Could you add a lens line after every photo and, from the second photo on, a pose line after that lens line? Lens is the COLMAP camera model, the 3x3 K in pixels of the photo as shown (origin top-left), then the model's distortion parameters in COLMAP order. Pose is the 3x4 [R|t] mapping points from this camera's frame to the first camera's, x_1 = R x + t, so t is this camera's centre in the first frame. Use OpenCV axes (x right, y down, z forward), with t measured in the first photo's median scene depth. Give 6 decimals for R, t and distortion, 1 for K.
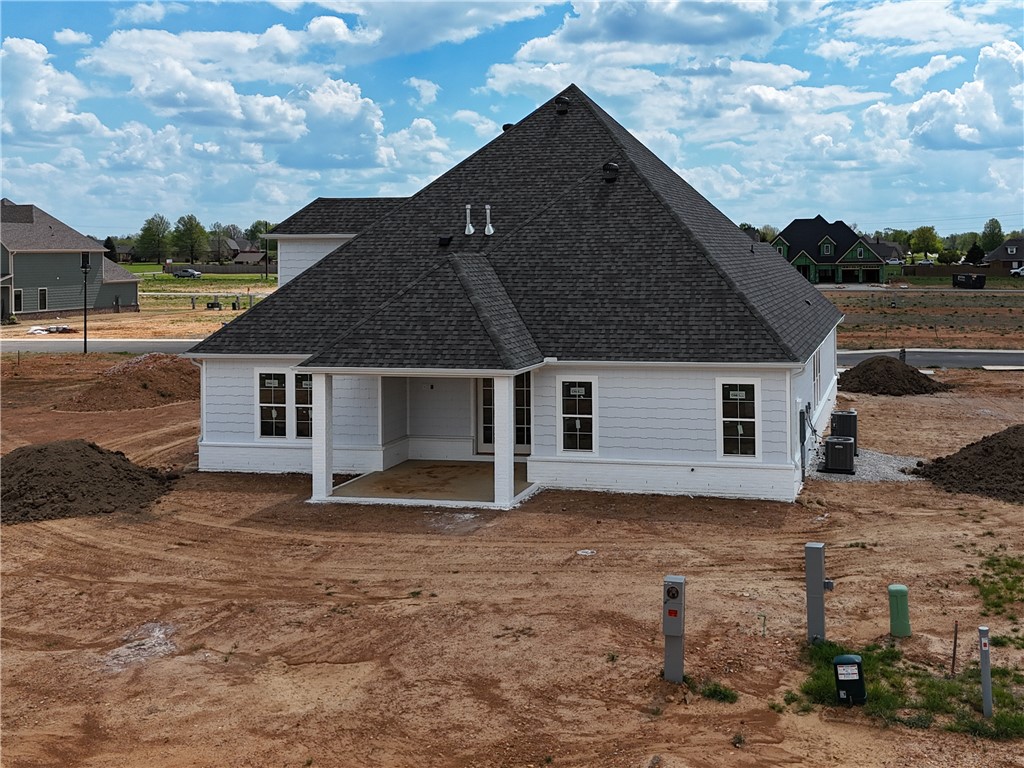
lens RADIAL K [[1219.8, 0, 512.0], [0, 1219.8, 384.0], [0, 0, 1]] dist [0.108548, -0.005707]
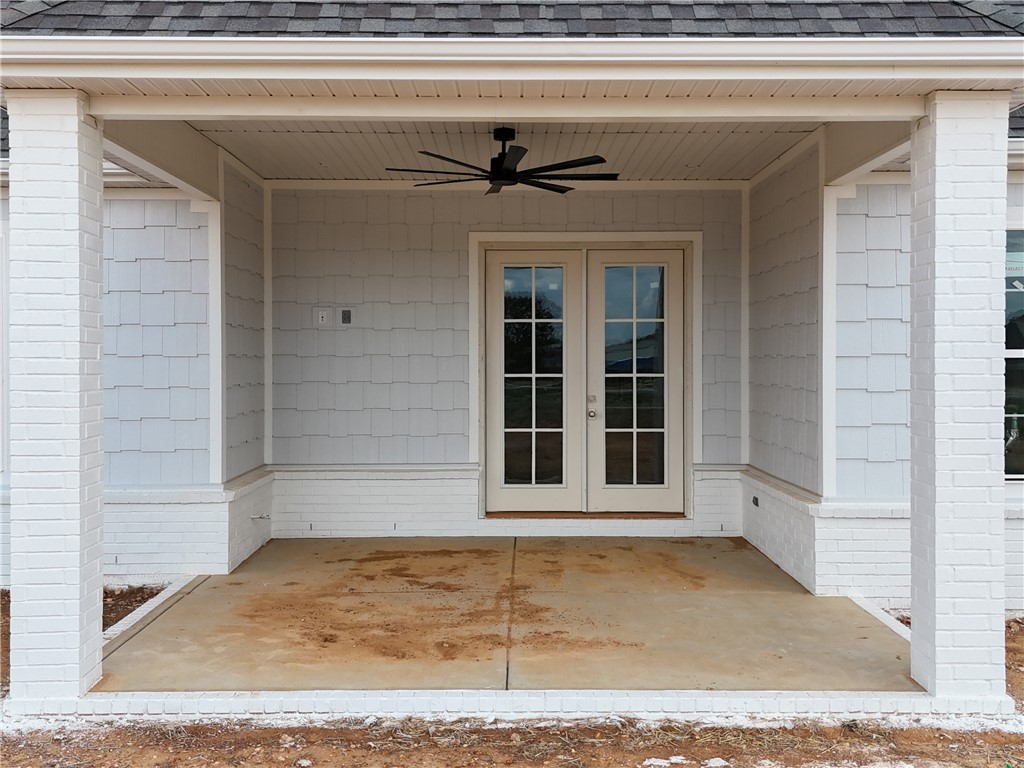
lens RADIAL K [[1219.8, 0, 512.0], [0, 1219.8, 384.0], [0, 0, 1]] dist [0.108548, -0.005707]
pose [[0.948521, 0.006320, 0.316650, -0.134400], [0.025175, 0.995133, -0.095275, 0.056179], [-0.315711, 0.098342, 0.943745, 0.705319]]
